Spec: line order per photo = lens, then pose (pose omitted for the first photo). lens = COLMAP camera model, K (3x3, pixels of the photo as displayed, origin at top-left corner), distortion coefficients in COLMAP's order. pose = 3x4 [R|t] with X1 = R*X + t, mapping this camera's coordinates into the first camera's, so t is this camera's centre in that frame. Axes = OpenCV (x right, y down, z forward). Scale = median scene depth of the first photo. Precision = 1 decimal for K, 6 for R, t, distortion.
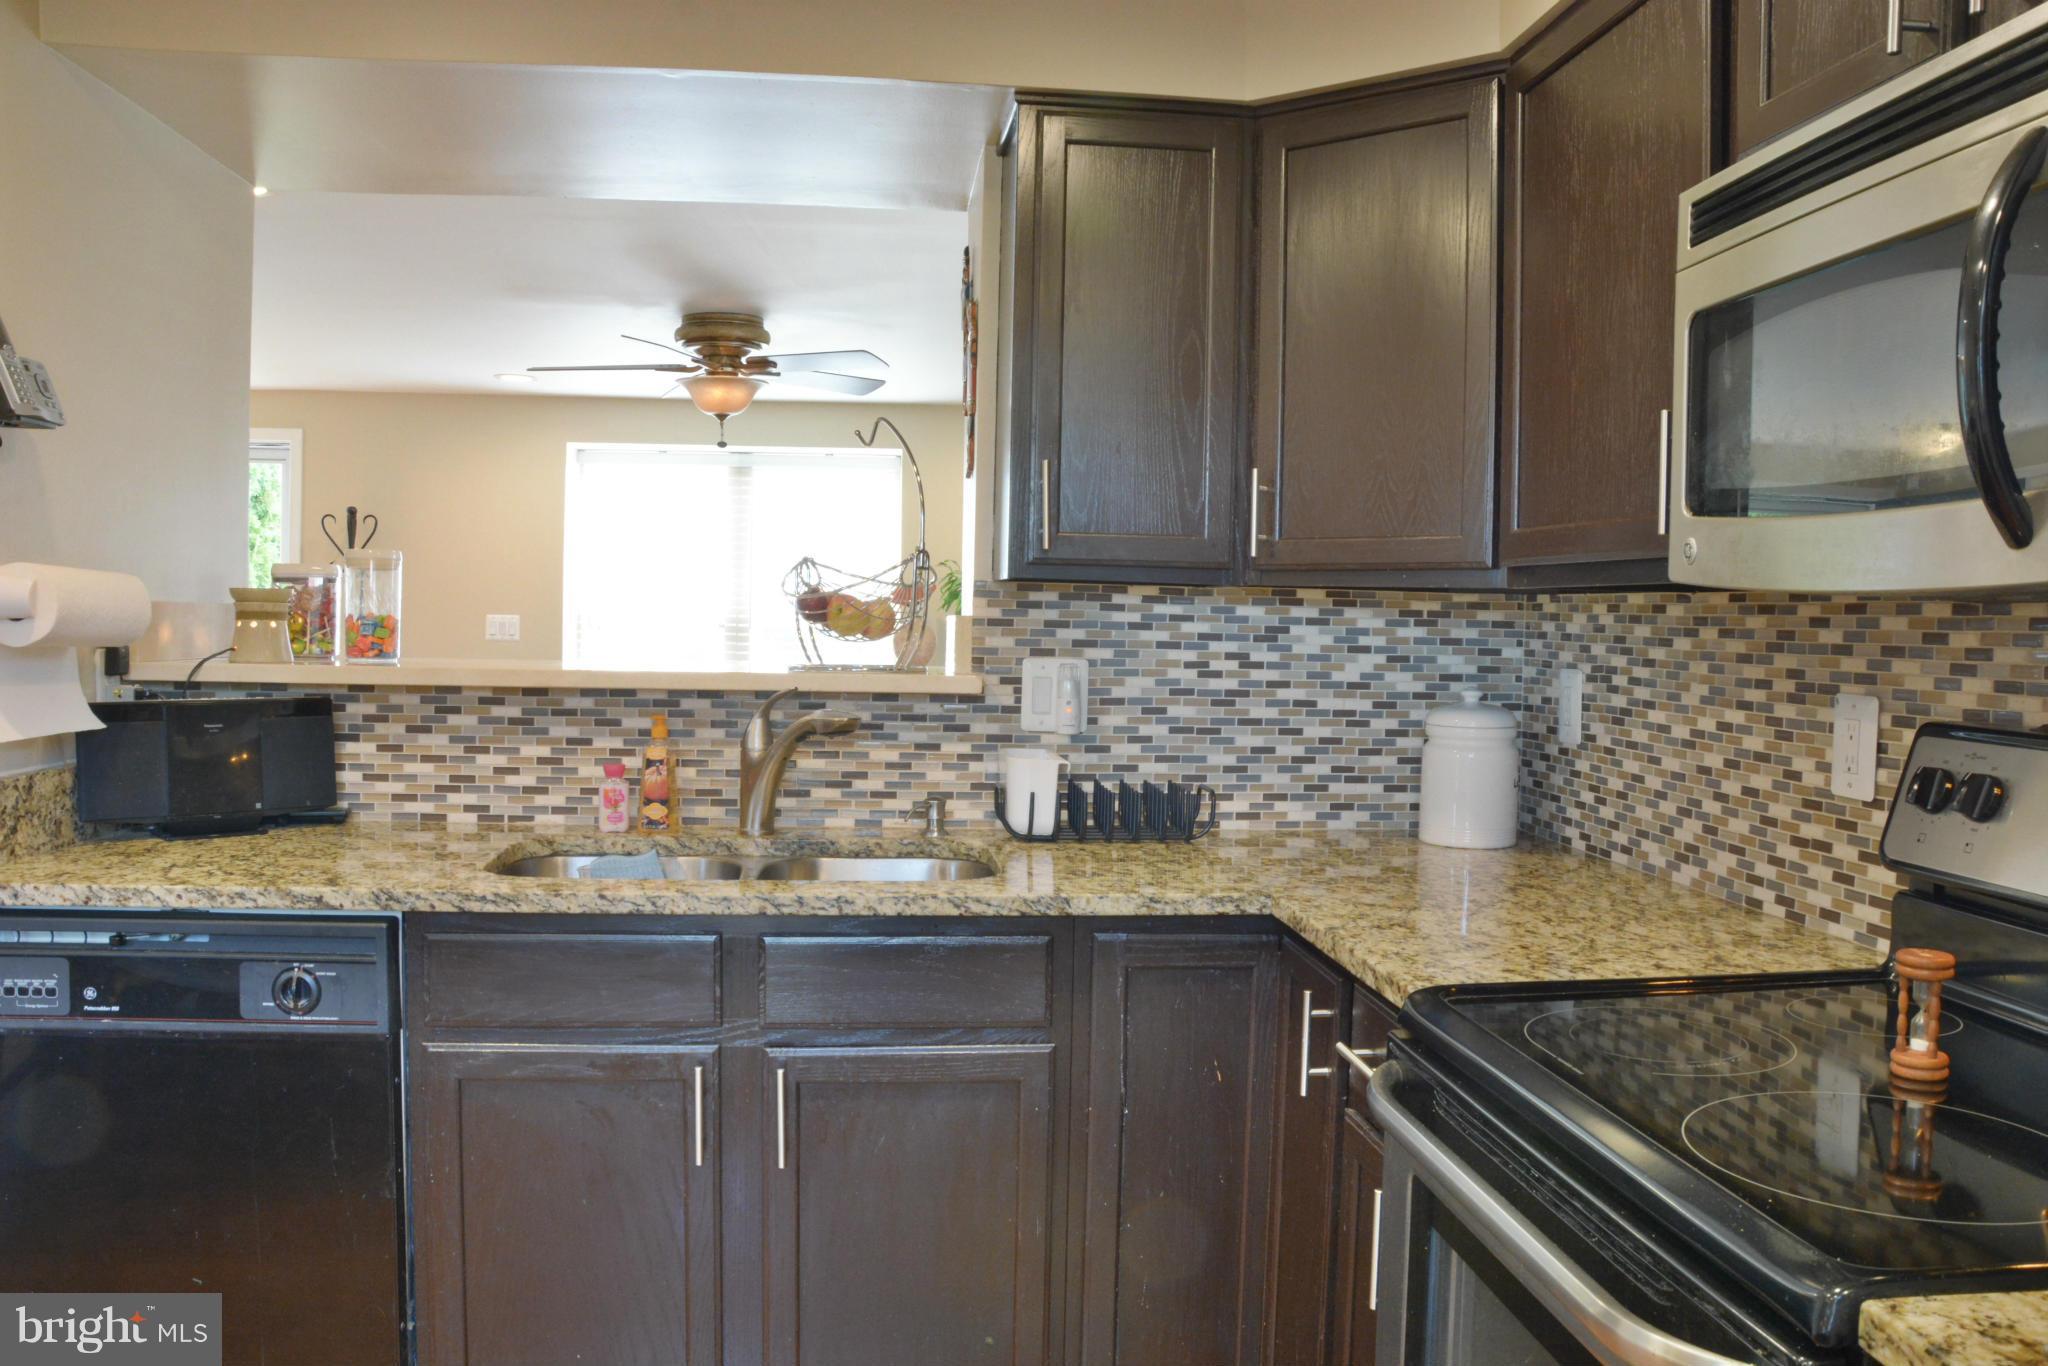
lens RADIAL K [[1602.6, 0, 1029.5], [0, 1602.6, 695.1], [0, 0, 1]] dist [-0.161250, 0.124161]
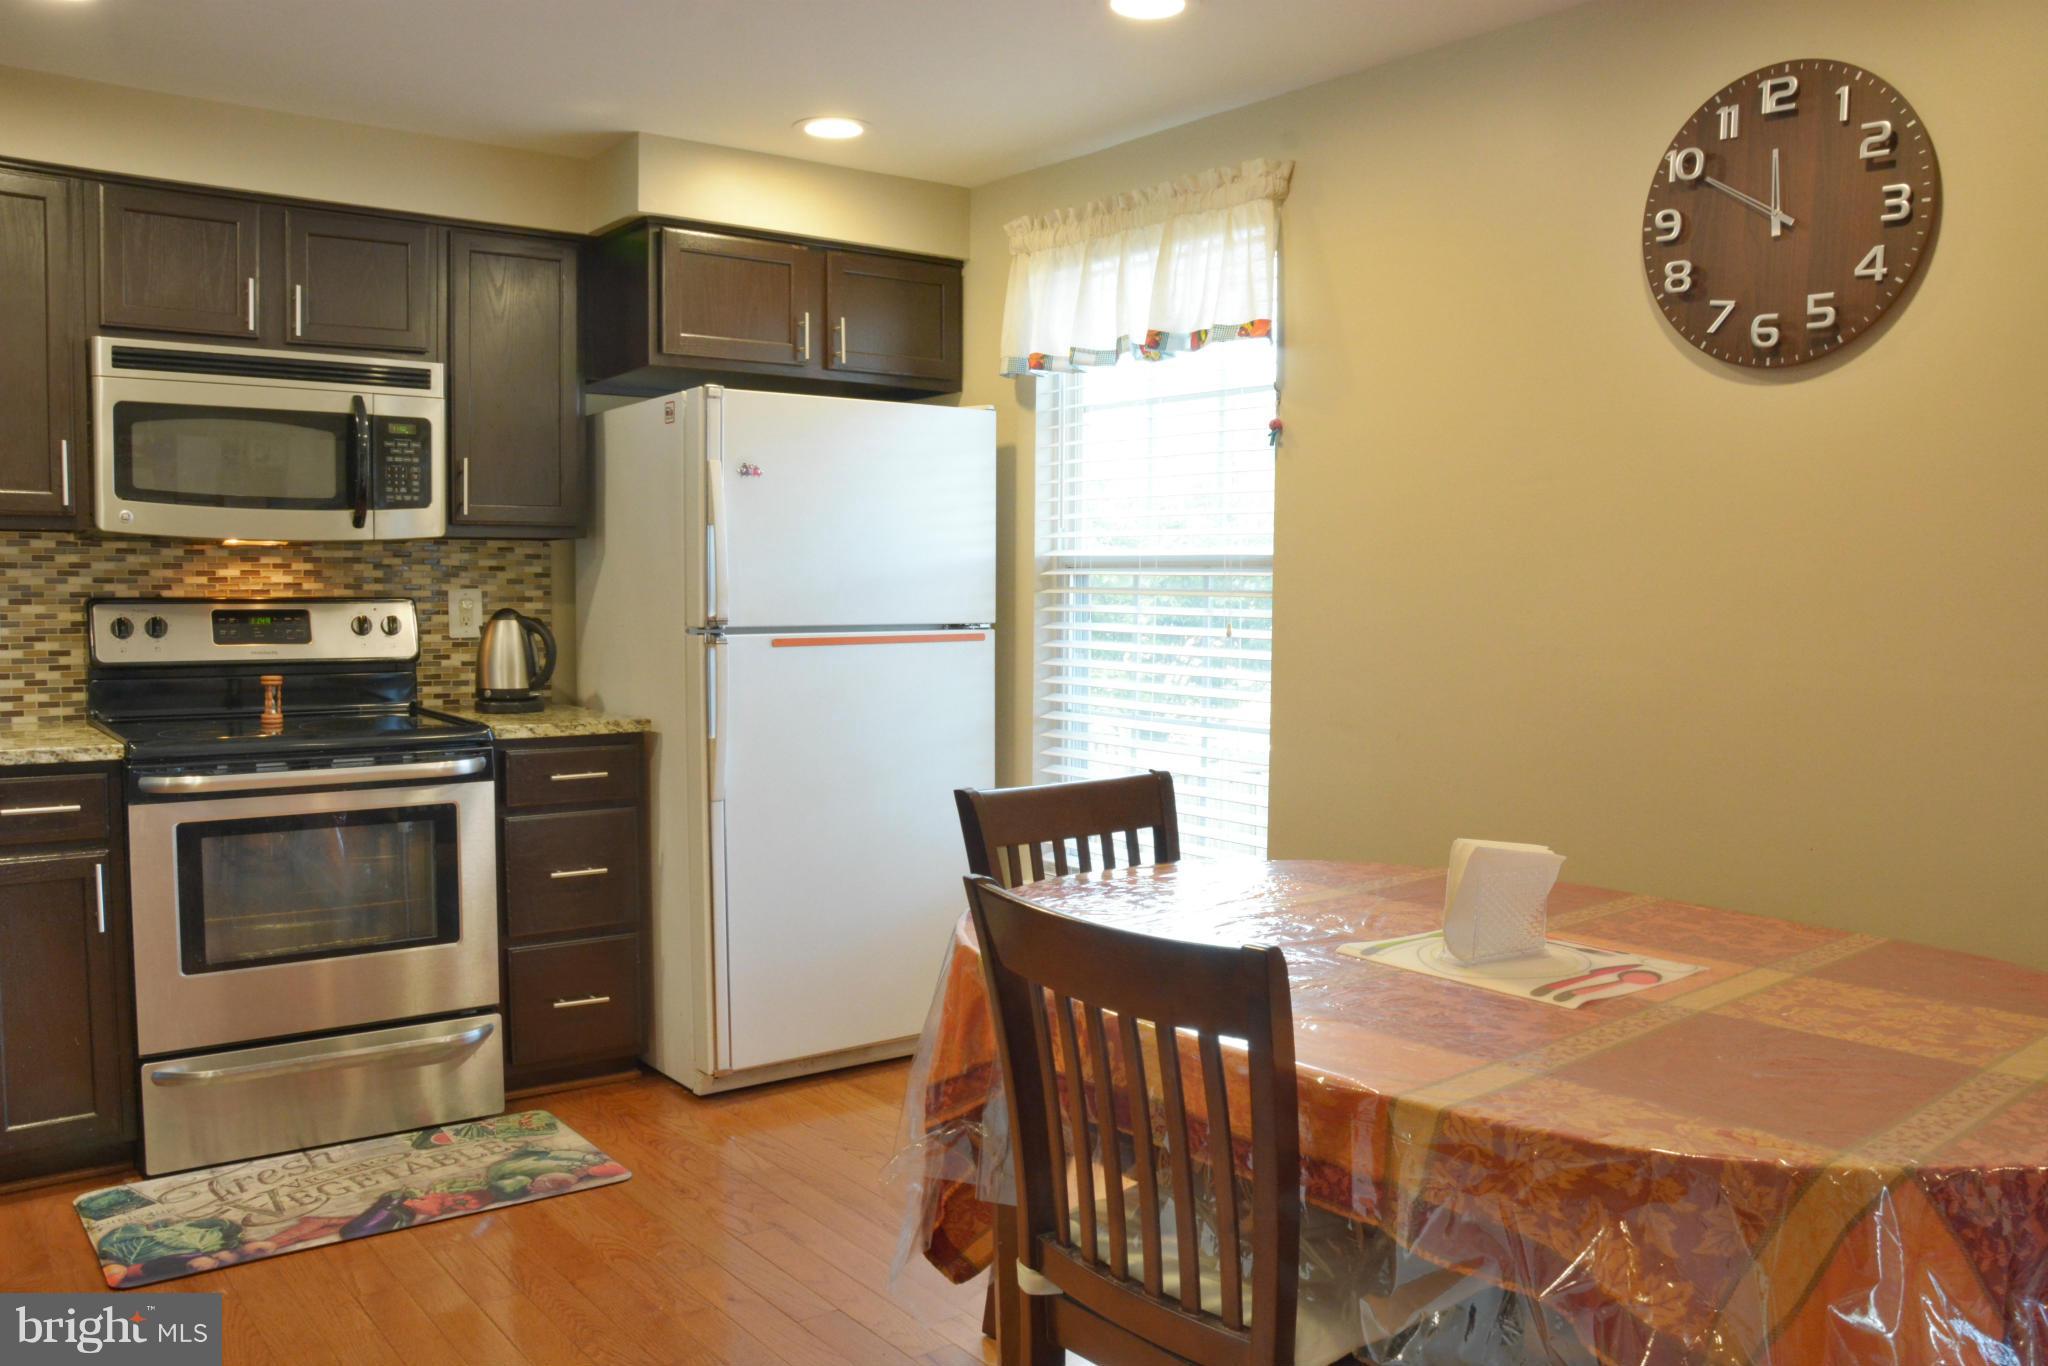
lens RADIAL K [[1602.6, 0, 1029.5], [0, 1602.6, 695.1], [0, 0, 1]] dist [-0.161250, 0.124161]
pose [[-0.533759, -0.079770, 0.841866, -1.404517], [0.025105, 0.993607, 0.110065, -0.036868], [-0.845264, 0.079884, -0.528344, 0.774813]]
